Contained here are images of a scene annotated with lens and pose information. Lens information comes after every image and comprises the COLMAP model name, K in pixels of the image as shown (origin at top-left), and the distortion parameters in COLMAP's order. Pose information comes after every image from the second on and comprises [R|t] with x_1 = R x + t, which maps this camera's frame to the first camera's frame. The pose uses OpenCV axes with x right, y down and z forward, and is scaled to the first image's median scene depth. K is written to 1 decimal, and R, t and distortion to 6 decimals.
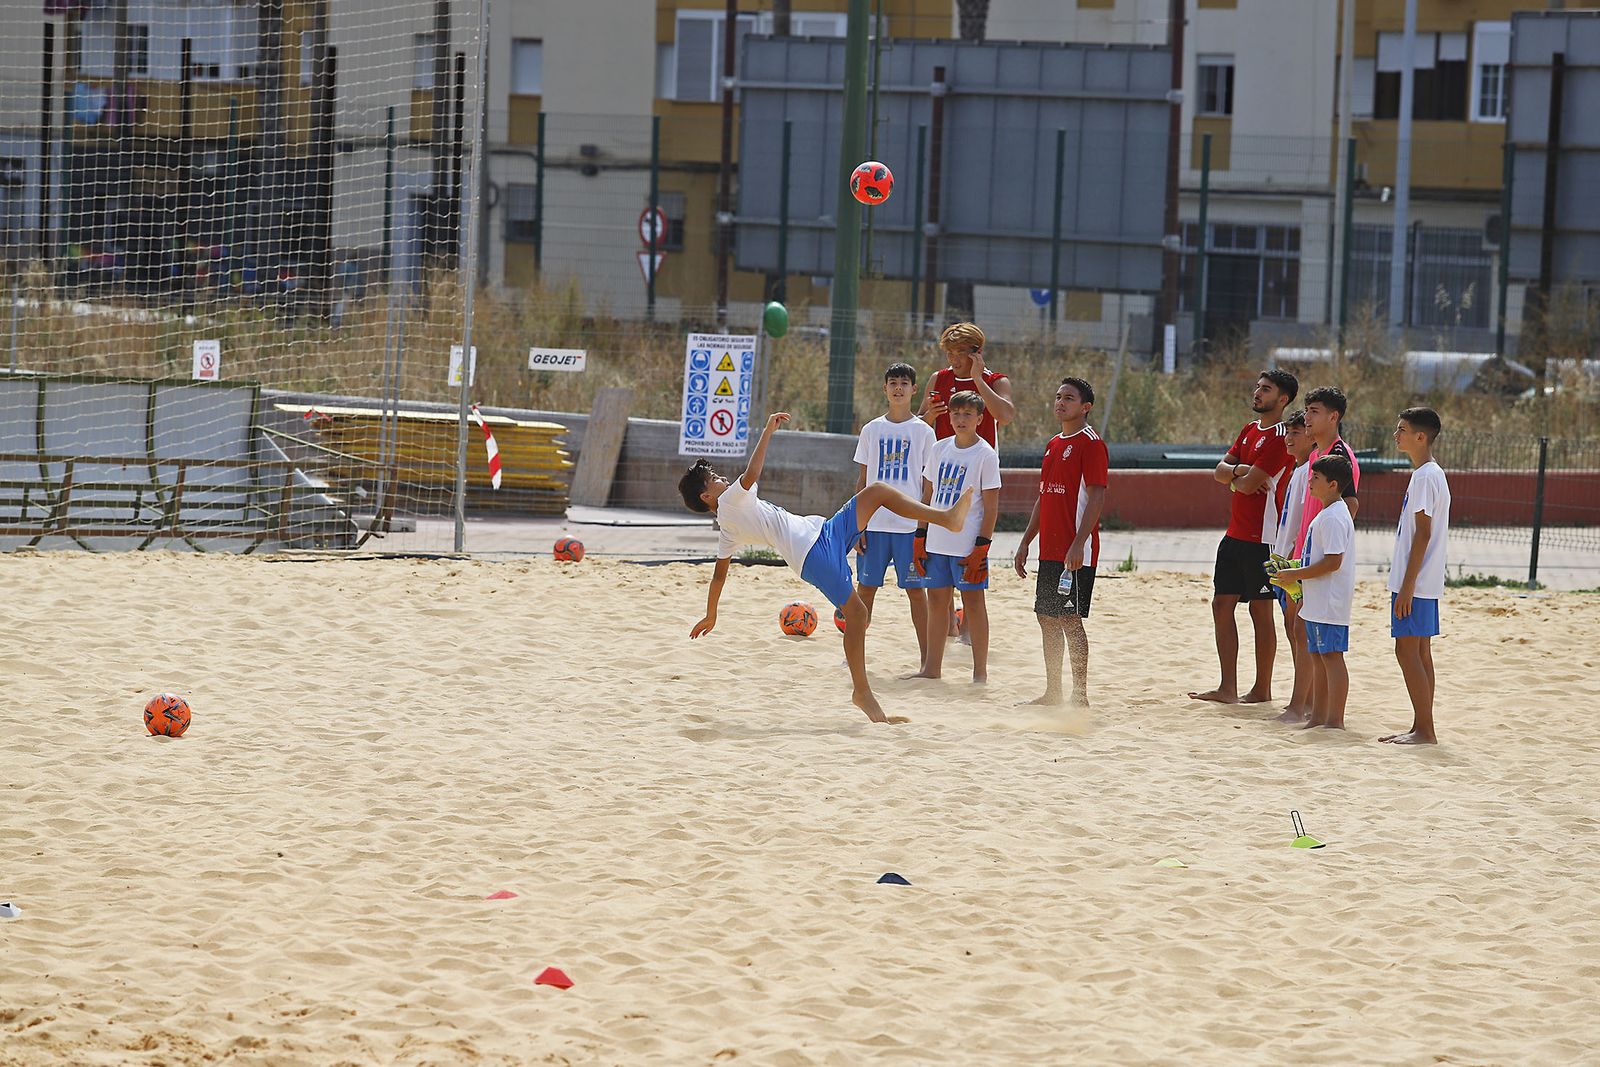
lens RADIAL K [[8292.1, 0, 819.2], [0, 8292.1, 531.8], [0, 0, 1]] dist [1.308821, 14.461599]
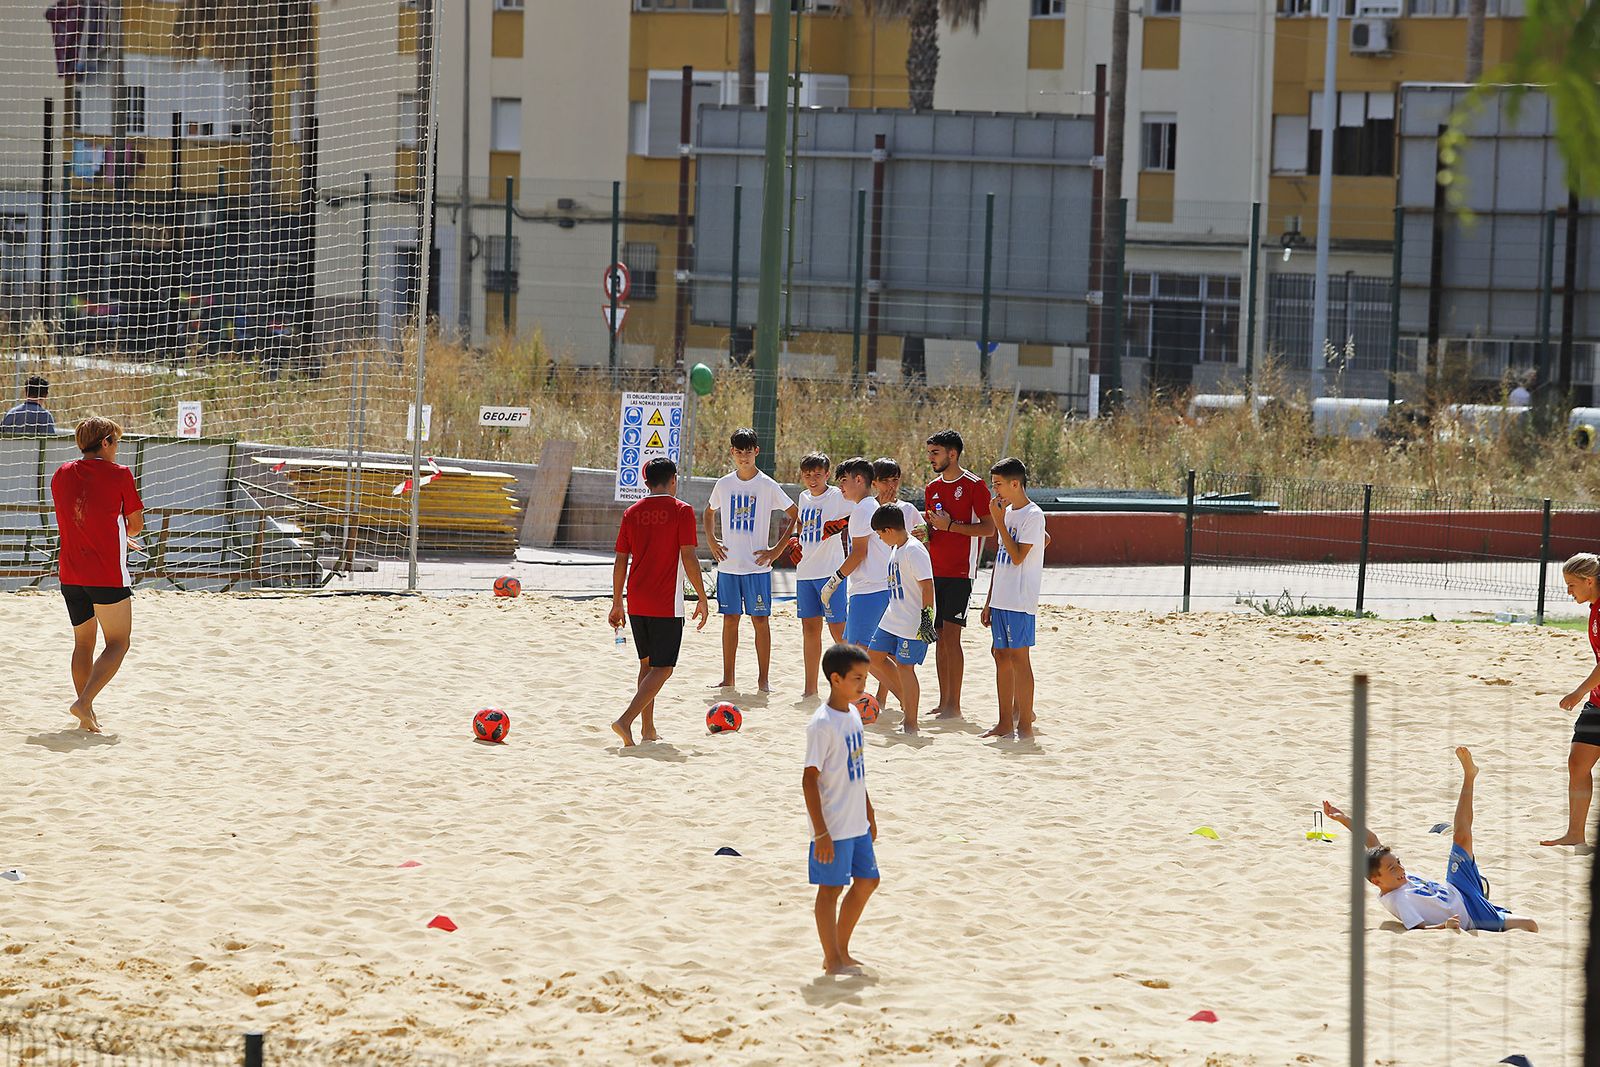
lens RADIAL K [[8343.8, 0, 800.0], [0, 8343.8, 533.5], [0, 0, 1]] dist [1.410249, 11.648618]
pose [[0.999987, -0.004101, -0.003138, 0.016368], [0.004088, 0.999984, -0.003909, -0.000606], [0.003154, 0.003896, 0.999987, -0.172353]]
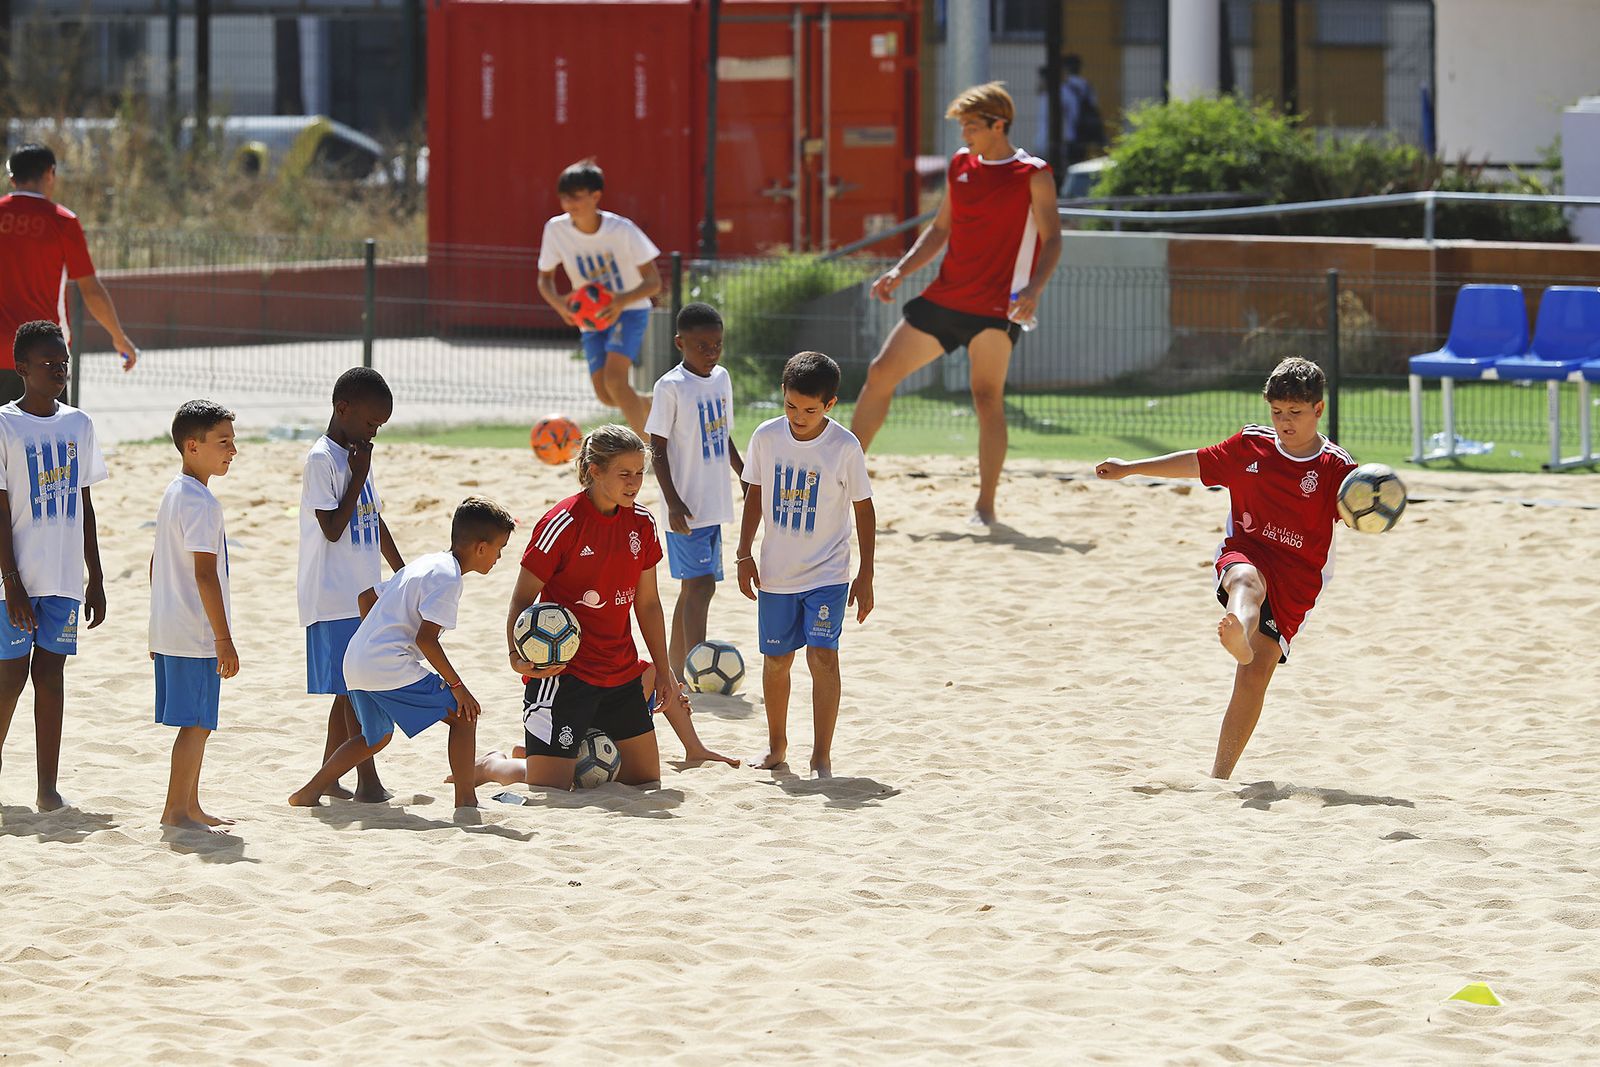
lens RADIAL K [[11698.5, 0, 800.0], [0, 11698.5, 533.5], [0, 0, 1]] dist [0.405688, -174.760746]
pose [[0.985746, -0.045275, 0.162033, -0.018966], [0.042939, 0.998917, 0.017890, -0.000726], [-0.162667, -0.010678, 0.986623, 0.013901]]
